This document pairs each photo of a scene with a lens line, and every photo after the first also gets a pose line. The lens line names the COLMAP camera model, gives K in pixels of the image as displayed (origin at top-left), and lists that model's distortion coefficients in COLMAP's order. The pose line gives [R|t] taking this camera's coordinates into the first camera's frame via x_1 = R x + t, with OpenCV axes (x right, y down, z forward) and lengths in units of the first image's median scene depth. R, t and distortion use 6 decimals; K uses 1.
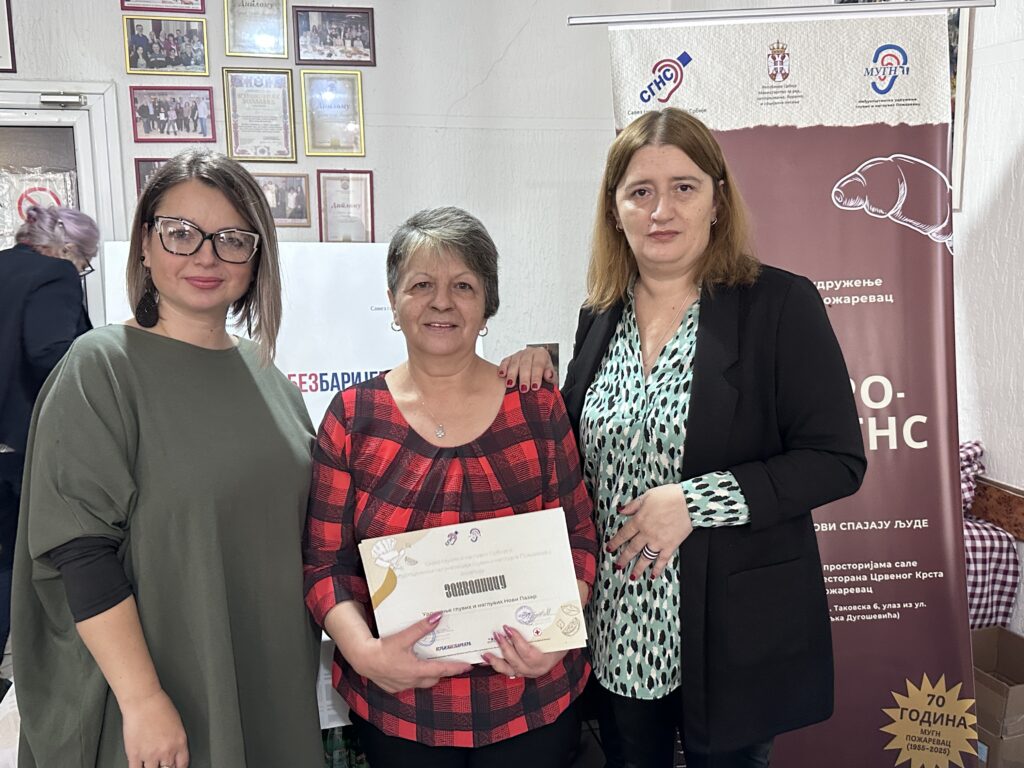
lens RADIAL K [[917.6, 0, 533.7], [0, 917.6, 368.0], [0, 0, 1]] dist [0.016036, -0.072241]
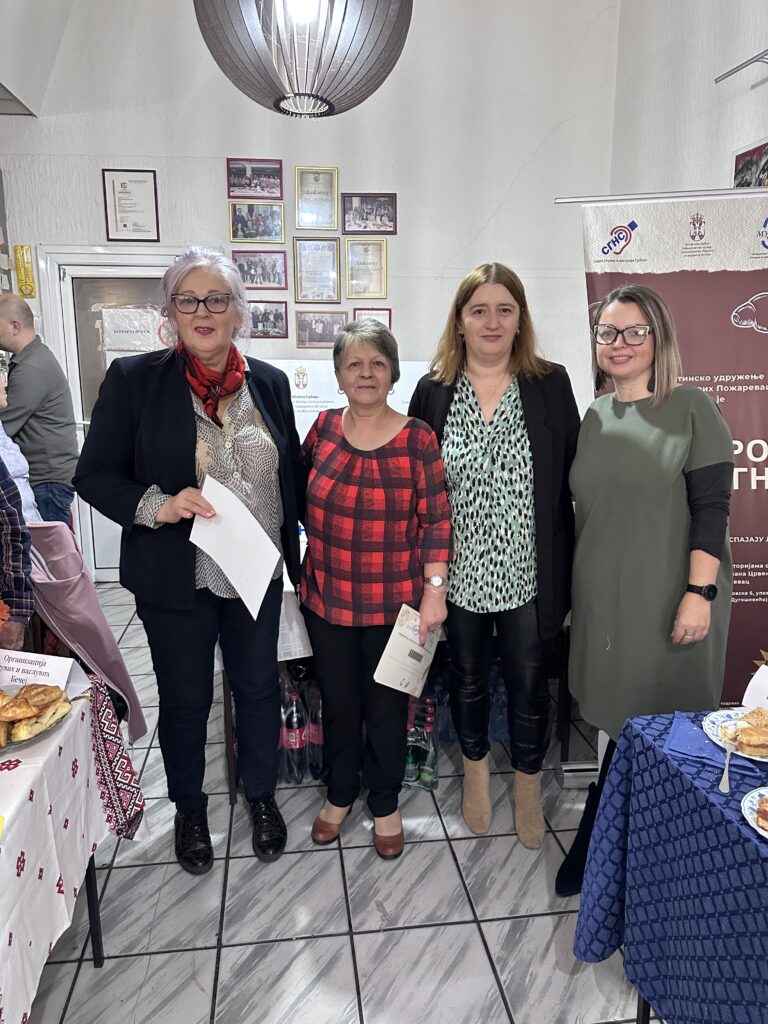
lens RADIAL K [[733.6, 0, 380.4], [0, 733.6, 509.1], [0, 0, 1]] dist [-0.007498, -0.002465]
pose [[0.992369, 0.028736, -0.119905, -0.081750], [-0.023783, 0.998812, 0.042537, 0.085930], [0.120985, -0.039361, 0.991874, -0.258790]]
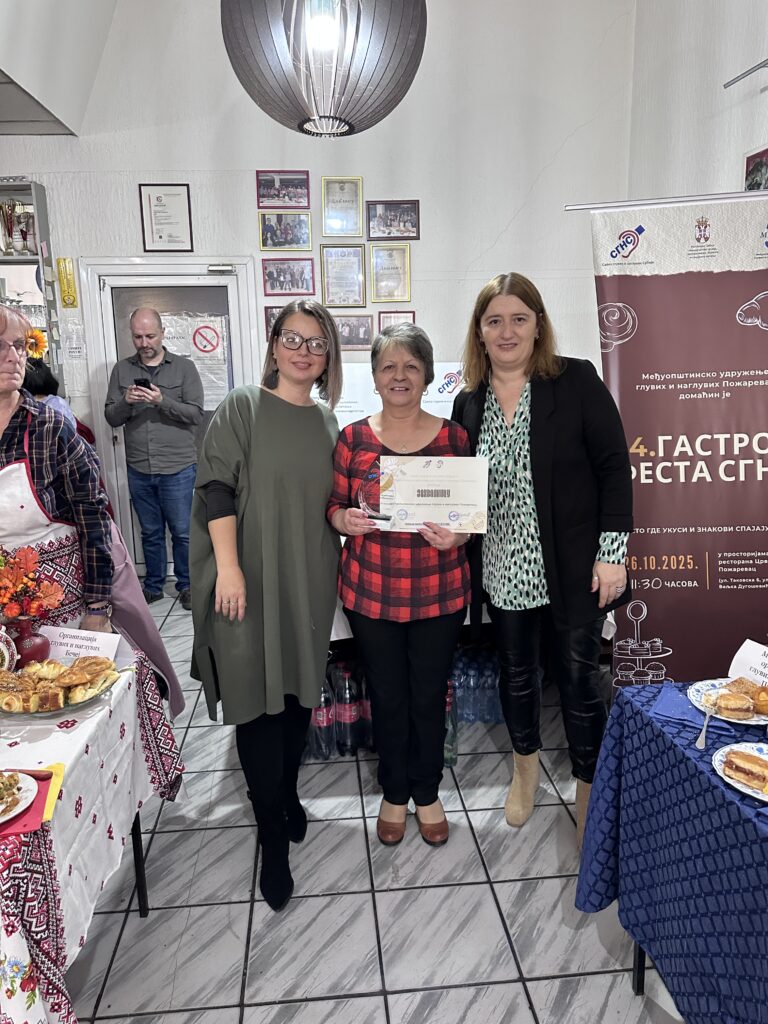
lens RADIAL K [[732.7, 0, 384.5], [0, 732.7, 508.0], [0, 0, 1]] dist [-0.001792, -0.005967]
pose [[0.986999, 0.020544, -0.159408, -0.052096], [-0.013941, 0.999002, 0.042427, 0.092697], [0.160120, -0.039653, 0.986301, -0.327912]]
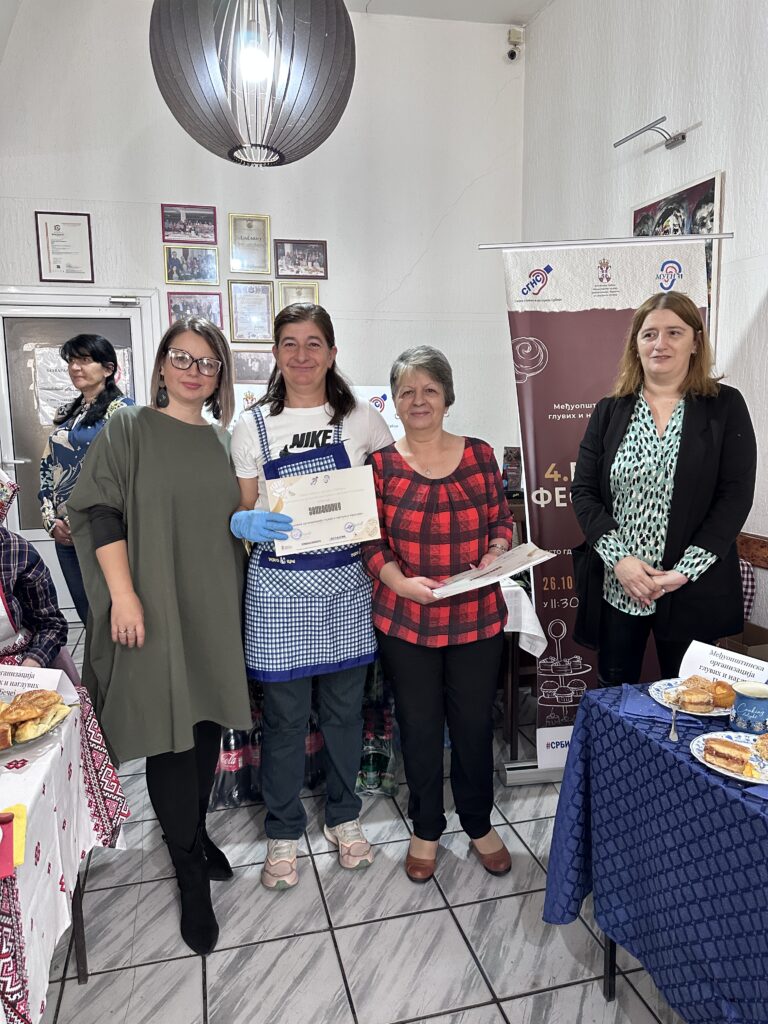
lens RADIAL K [[732.1, 0, 385.4], [0, 732.1, 512.8], [0, 0, 1]] dist [-0.003311, -0.003348]
pose [[0.999989, -0.004728, 0.000103, -0.135179], [0.004729, 0.999865, -0.015760, 0.125915], [-0.000029, 0.015760, 0.999876, -0.329590]]
